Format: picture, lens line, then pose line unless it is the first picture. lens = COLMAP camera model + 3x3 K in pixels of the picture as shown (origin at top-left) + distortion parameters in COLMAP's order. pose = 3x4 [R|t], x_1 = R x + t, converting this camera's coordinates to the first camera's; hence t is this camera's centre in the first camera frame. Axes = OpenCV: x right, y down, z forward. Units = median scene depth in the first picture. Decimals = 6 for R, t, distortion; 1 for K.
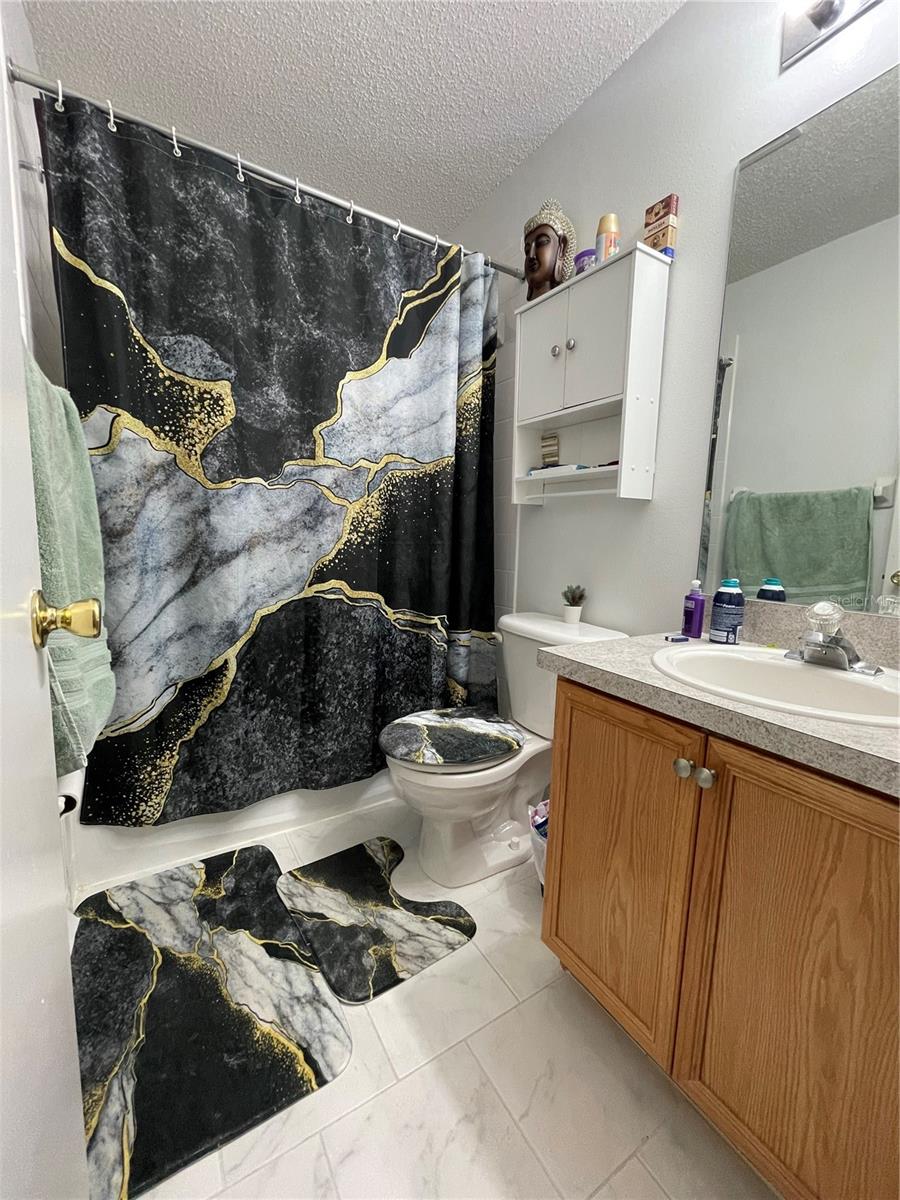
lens RADIAL K [[486.4, 0, 453.8], [0, 486.4, 598.0], [0, 0, 1]] dist [-0.002989, 0.002378]
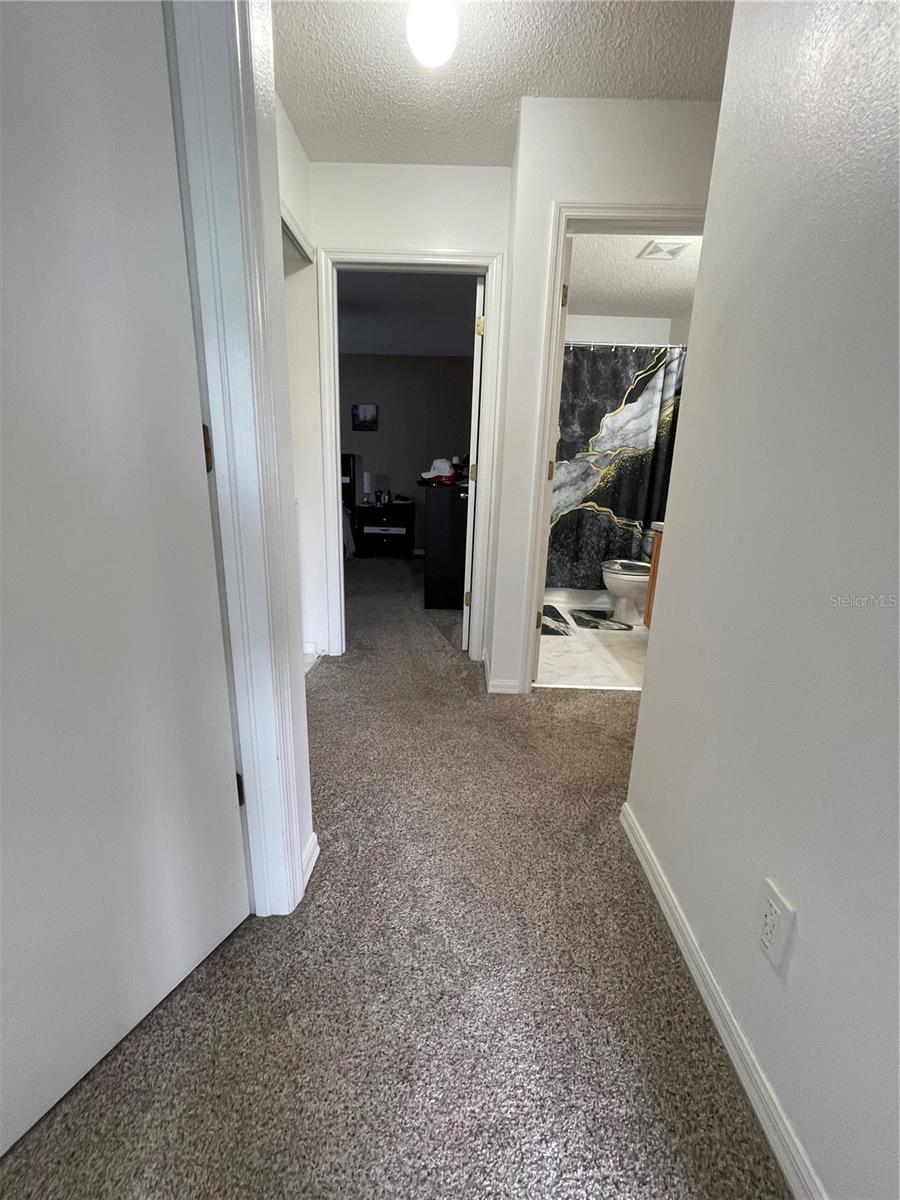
lens RADIAL K [[486.4, 0, 446.6], [0, 486.4, 601.4], [0, 0, 1]] dist [-0.002989, 0.002378]
pose [[0.836402, 0.130986, -0.532236, 0.496038], [-0.074146, 0.989139, 0.126914, 0.194793], [0.543079, -0.066688, 0.837029, -1.425175]]
